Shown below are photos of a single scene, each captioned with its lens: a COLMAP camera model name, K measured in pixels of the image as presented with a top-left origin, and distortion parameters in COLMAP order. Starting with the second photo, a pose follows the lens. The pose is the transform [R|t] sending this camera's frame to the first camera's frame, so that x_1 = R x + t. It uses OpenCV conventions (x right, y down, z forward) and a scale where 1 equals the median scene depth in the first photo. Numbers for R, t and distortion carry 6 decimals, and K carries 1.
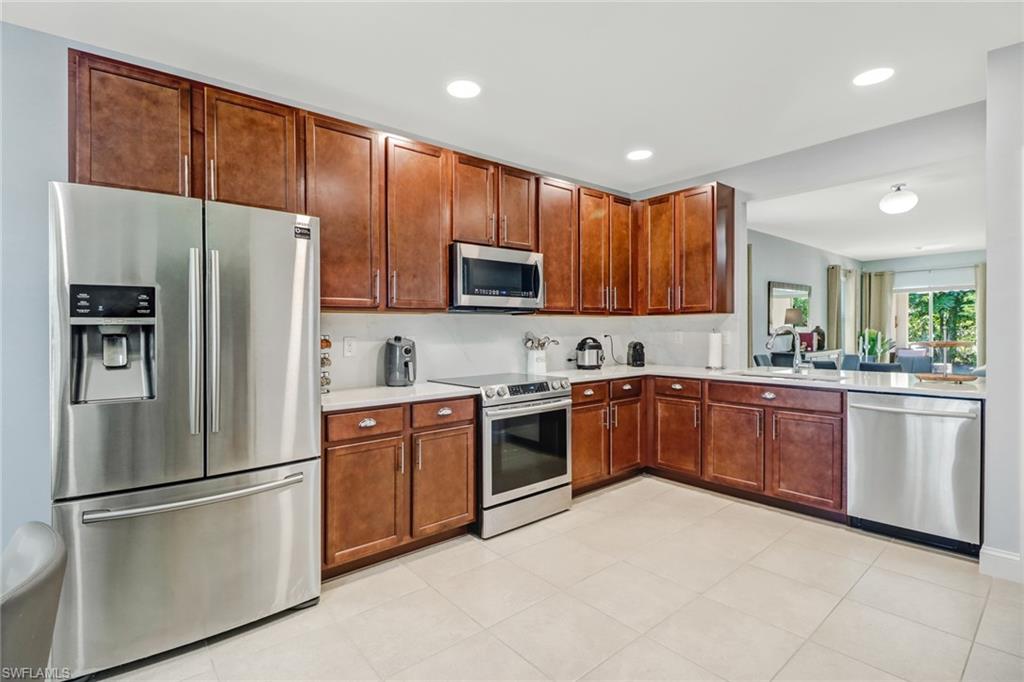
lens RADIAL K [[486.1, 0, 512.0], [0, 486.1, 341.0], [0, 0, 1]] dist [0.000309, -0.000249]
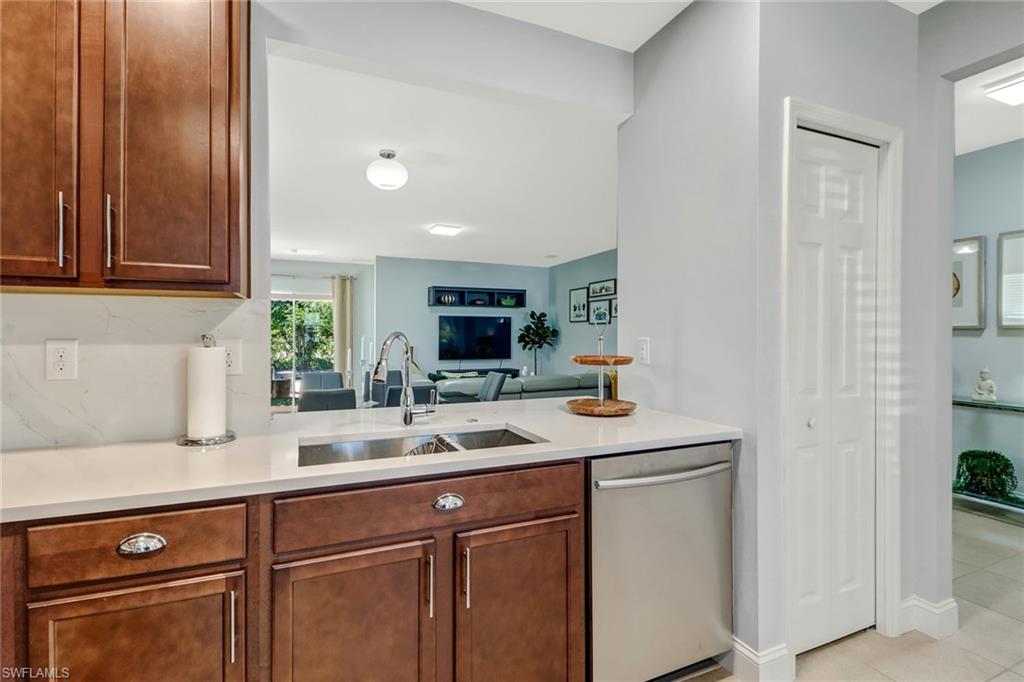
lens RADIAL K [[486.1, 0, 512.0], [0, 486.1, 341.0], [0, 0, 1]] dist [0.000309, -0.000249]
pose [[0.289933, -0.002836, 0.957043, 0.123330], [0.016200, 0.999867, -0.001944, -0.016941], [-0.956910, 0.016068, 0.289940, 0.661861]]
